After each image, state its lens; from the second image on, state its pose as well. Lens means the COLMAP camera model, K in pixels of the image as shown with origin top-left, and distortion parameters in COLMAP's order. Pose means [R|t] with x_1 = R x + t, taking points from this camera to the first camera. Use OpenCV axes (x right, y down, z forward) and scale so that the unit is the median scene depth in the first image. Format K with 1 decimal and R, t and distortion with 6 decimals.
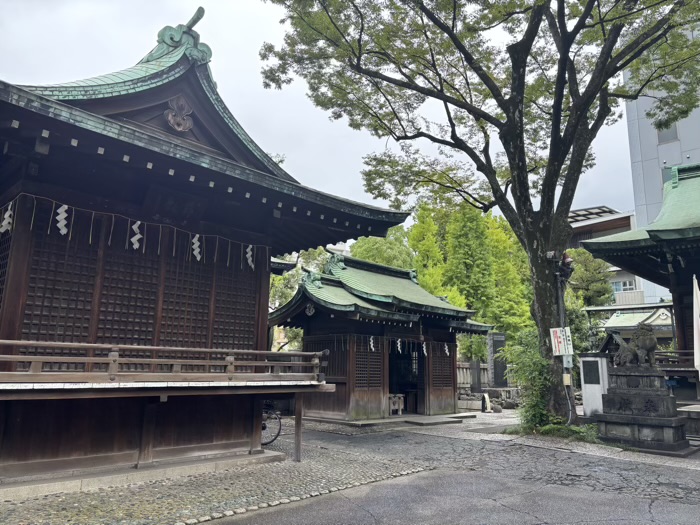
lens RADIAL K [[521.1, 0, 350.0], [0, 521.1, 262.5], [0, 0, 1]] dist [0.087771, -0.098749]
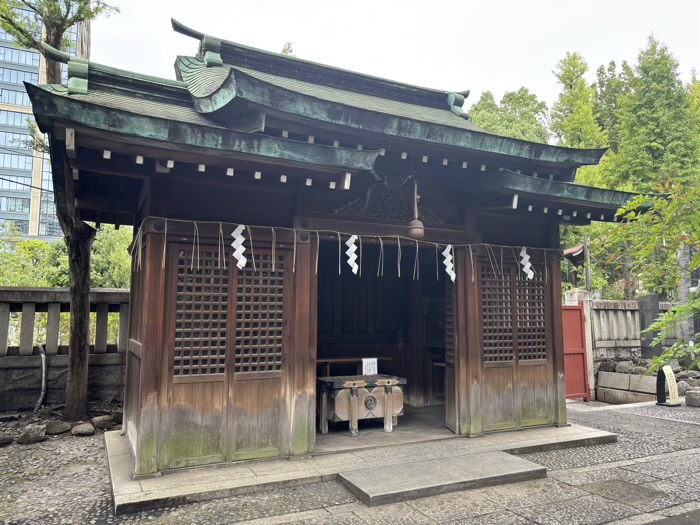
lens RADIAL K [[524.3, 0, 351.8], [0, 524.3, 265.0], [0, 0, 1]] dist [0.064755, -0.078000]
pose [[0.943682, -0.046401, -0.327585, 0.153627], [0.080835, 0.992446, 0.092290, 0.097501], [0.320828, -0.113573, 0.940303, 0.480830]]
